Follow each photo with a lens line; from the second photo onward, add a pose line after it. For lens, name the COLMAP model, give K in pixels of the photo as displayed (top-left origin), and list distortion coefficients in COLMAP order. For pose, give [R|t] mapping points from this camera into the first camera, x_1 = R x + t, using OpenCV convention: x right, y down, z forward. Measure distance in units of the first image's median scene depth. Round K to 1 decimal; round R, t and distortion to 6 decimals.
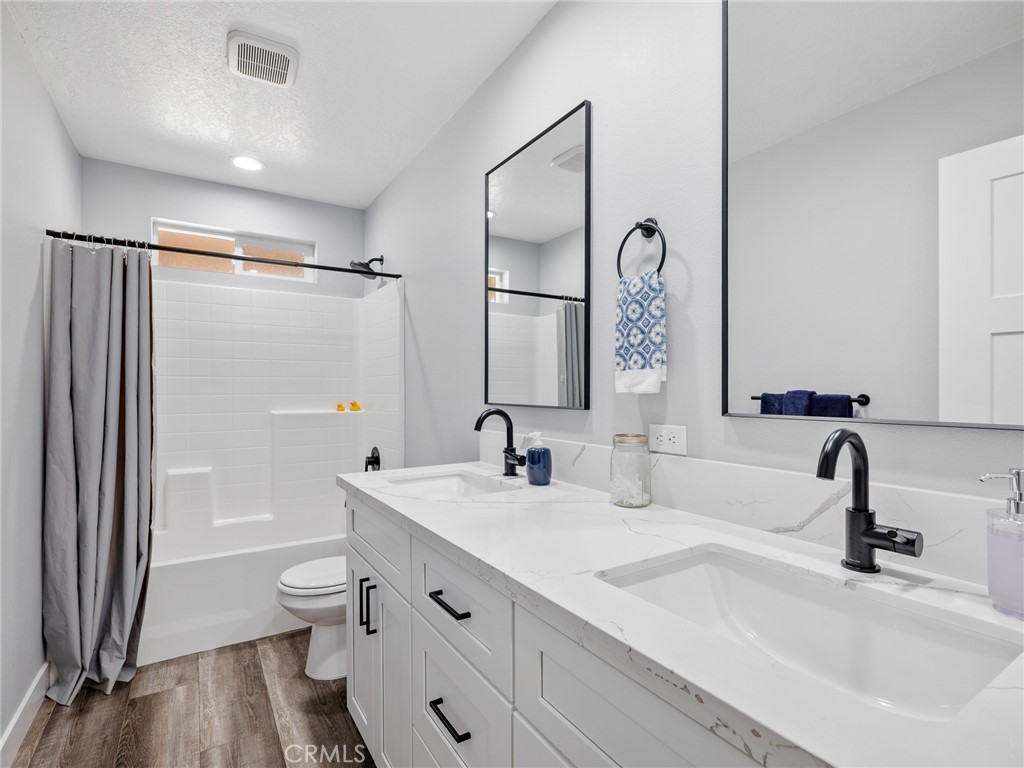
lens RADIAL K [[500.7, 0, 512.4], [0, 500.7, 390.1], [0, 0, 1]] dist [-0.000227, 0.000204]
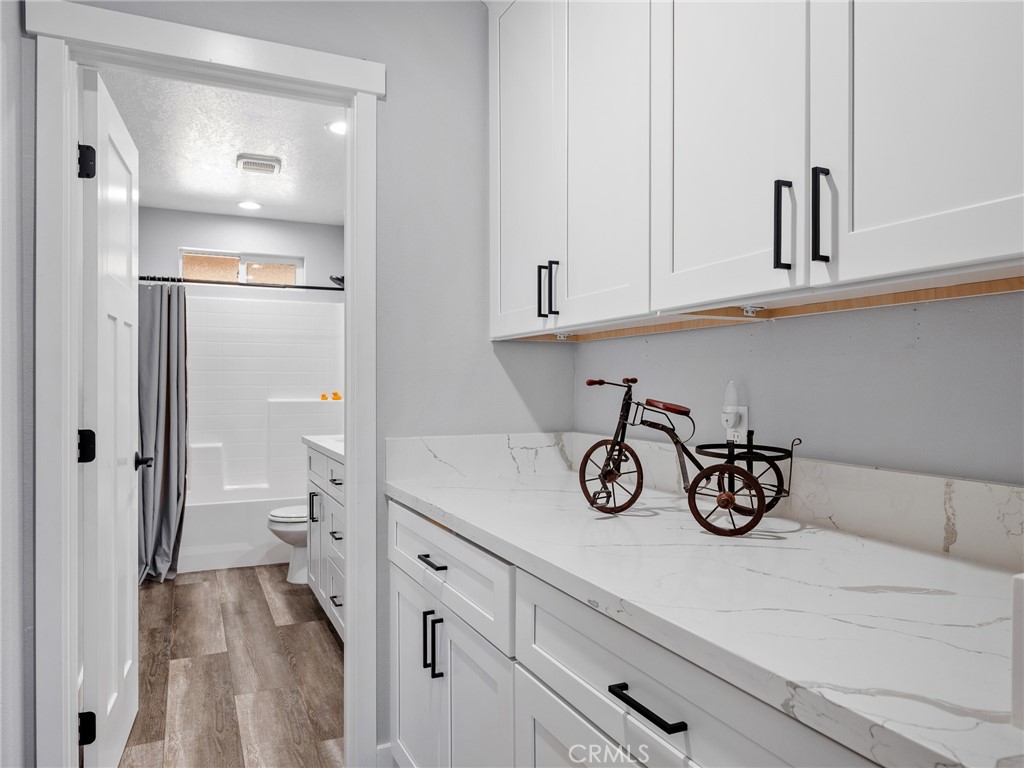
lens RADIAL K [[688.3, 0, 511.5], [0, 688.3, 381.1], [0, 0, 1]] dist [-0.003039, -0.000050]
pose [[0.992006, 0.001233, -0.126181, 0.463909], [-0.001672, 0.999993, -0.003377, 0.003126], [0.126176, 0.003561, 0.992002, -0.856964]]
